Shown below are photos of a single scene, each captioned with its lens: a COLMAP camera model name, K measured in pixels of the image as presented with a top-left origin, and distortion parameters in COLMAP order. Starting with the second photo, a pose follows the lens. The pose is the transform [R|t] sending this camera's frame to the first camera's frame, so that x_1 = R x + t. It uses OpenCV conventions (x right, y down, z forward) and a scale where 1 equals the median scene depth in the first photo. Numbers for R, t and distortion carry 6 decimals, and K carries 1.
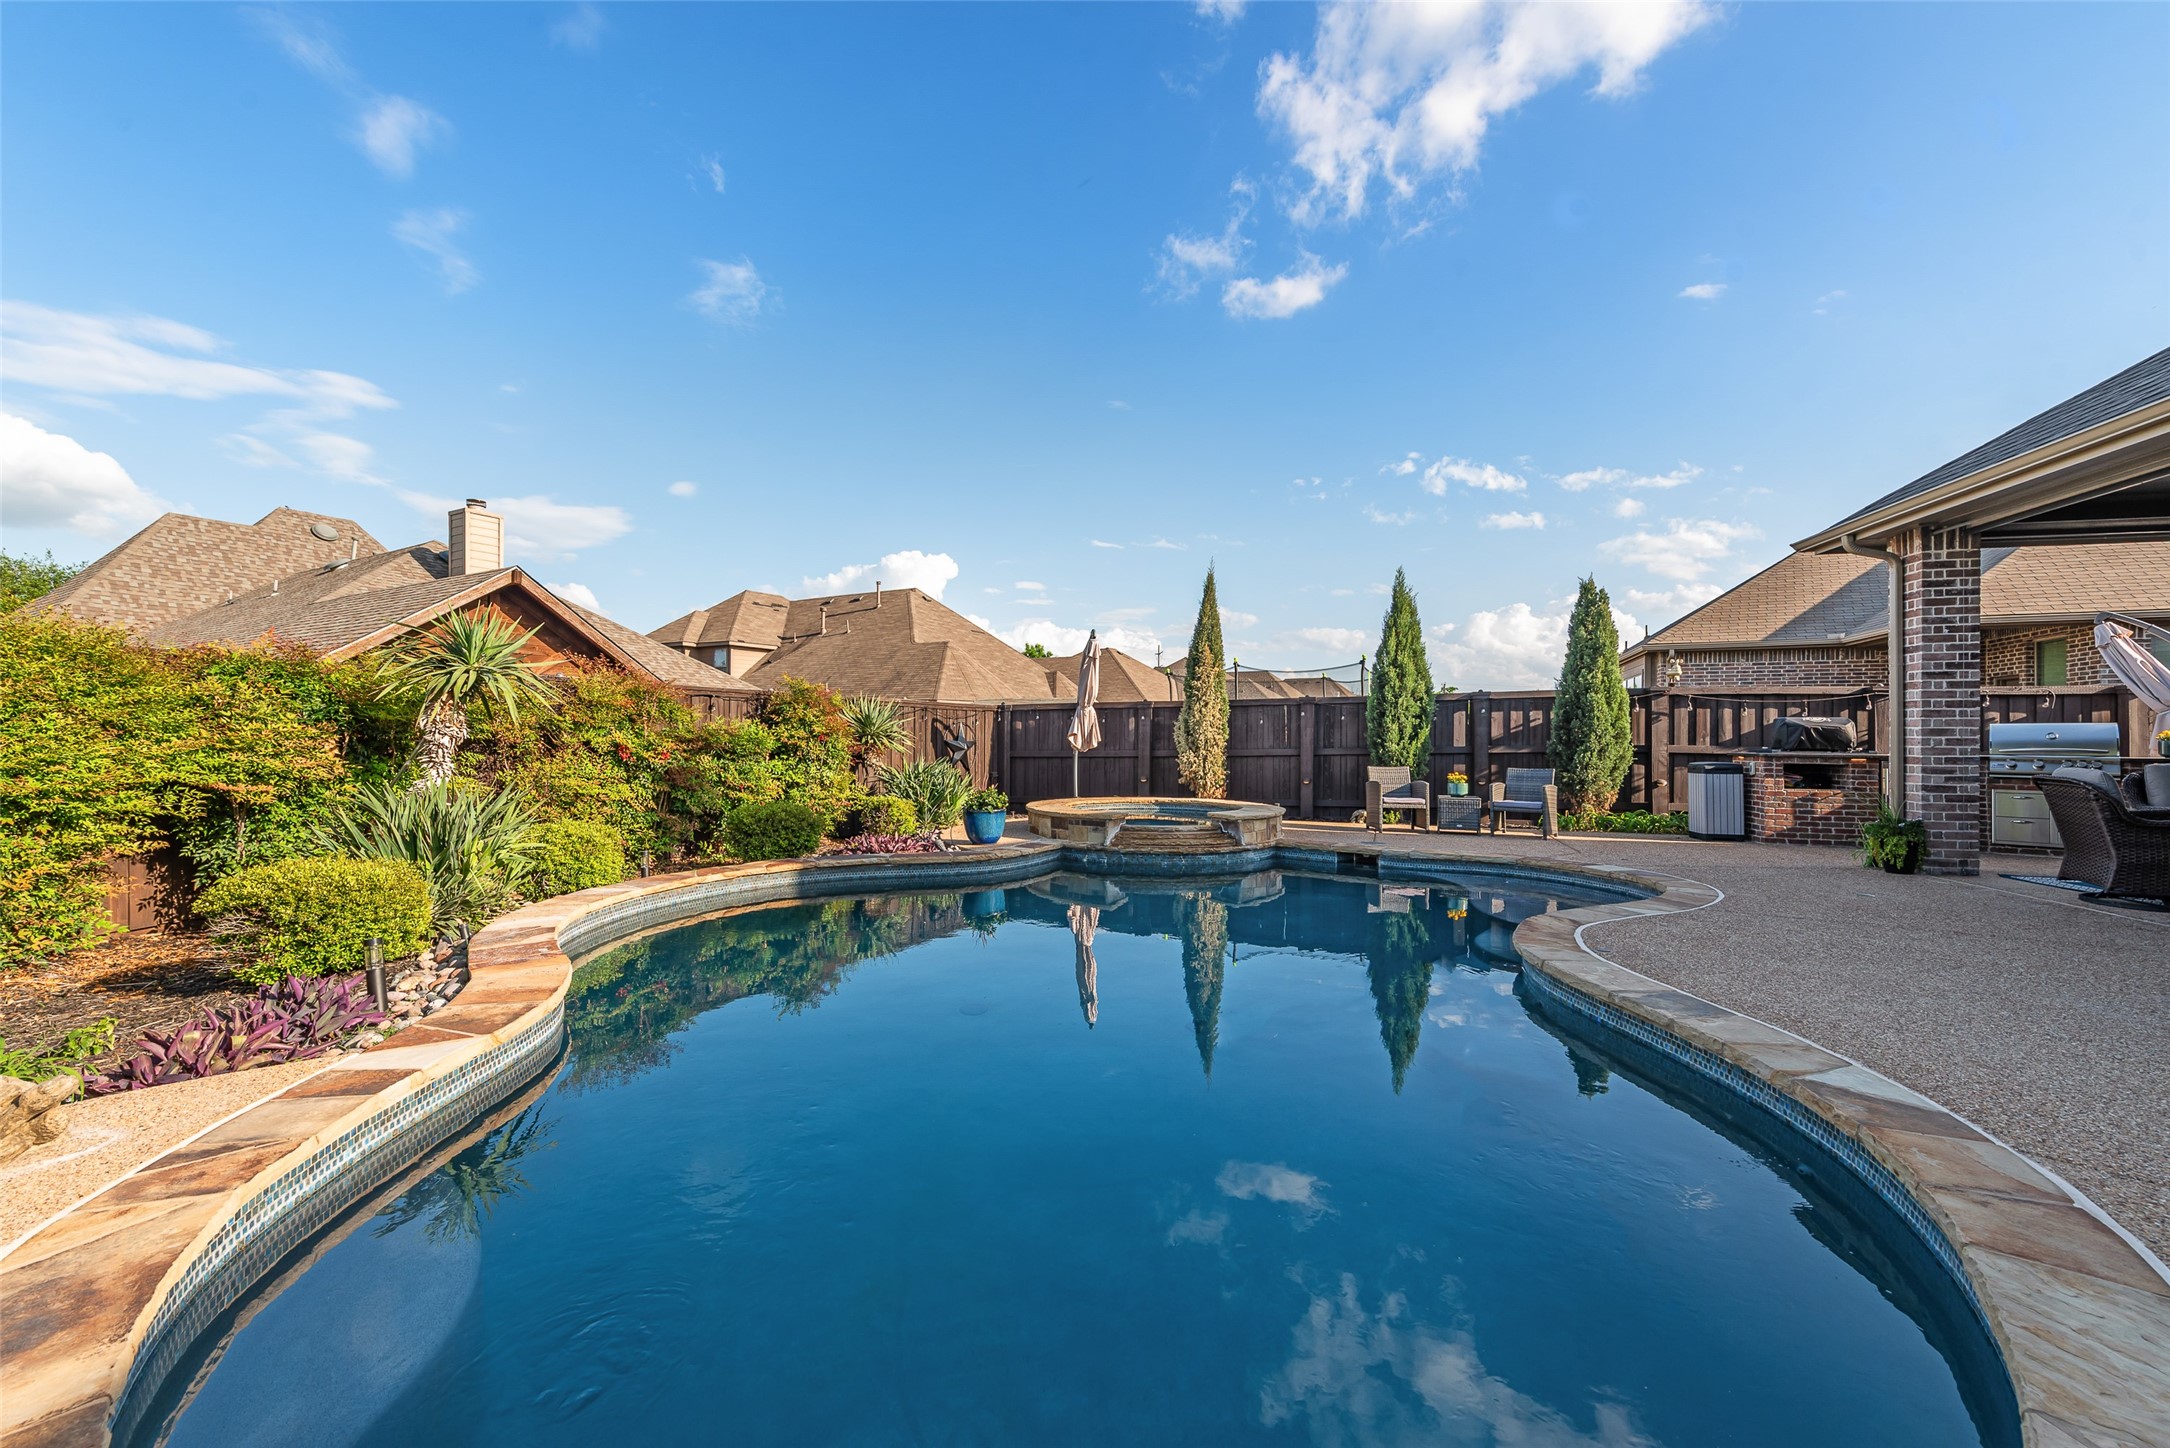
lens RADIAL K [[851.7, 0, 1081.4], [0, 851.7, 731.3], [0, 0, 1]] dist [-0.001083, 0.000774]
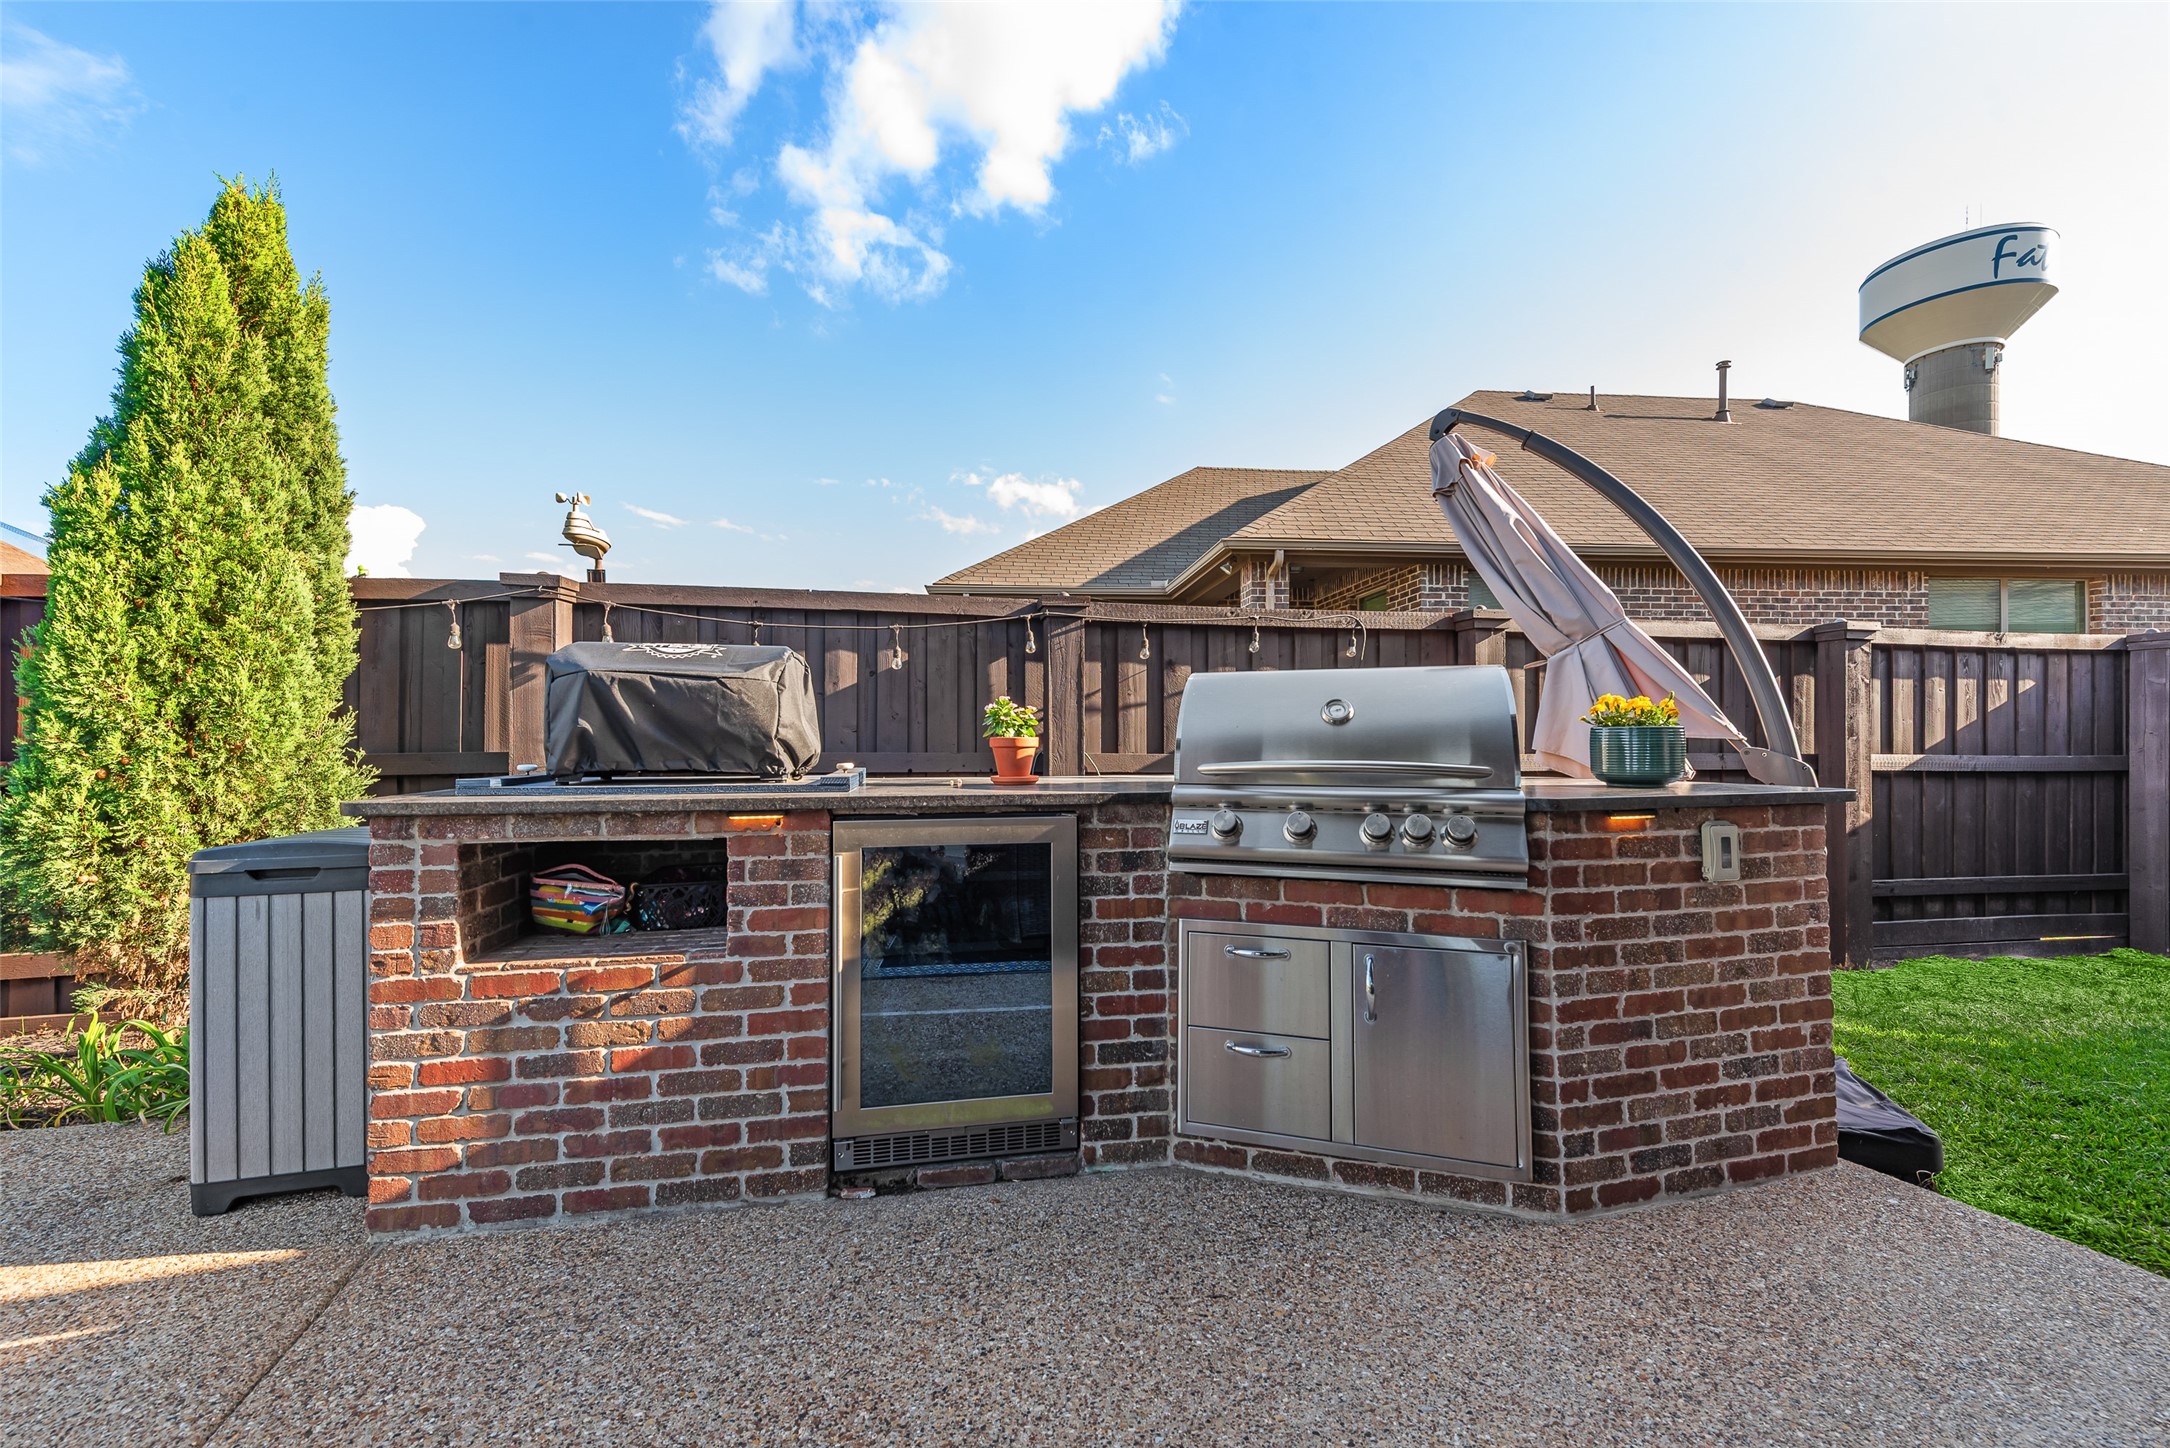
lens RADIAL K [[851.7, 0, 1085.9], [0, 851.7, 726.8], [0, 0, 1]] dist [-0.001083, 0.000774]
pose [[0.870872, -0.005452, 0.491479, 0.786135], [0.005371, 0.999984, 0.001575, 0.007724], [-0.491480, 0.001268, 0.870888, 0.674912]]
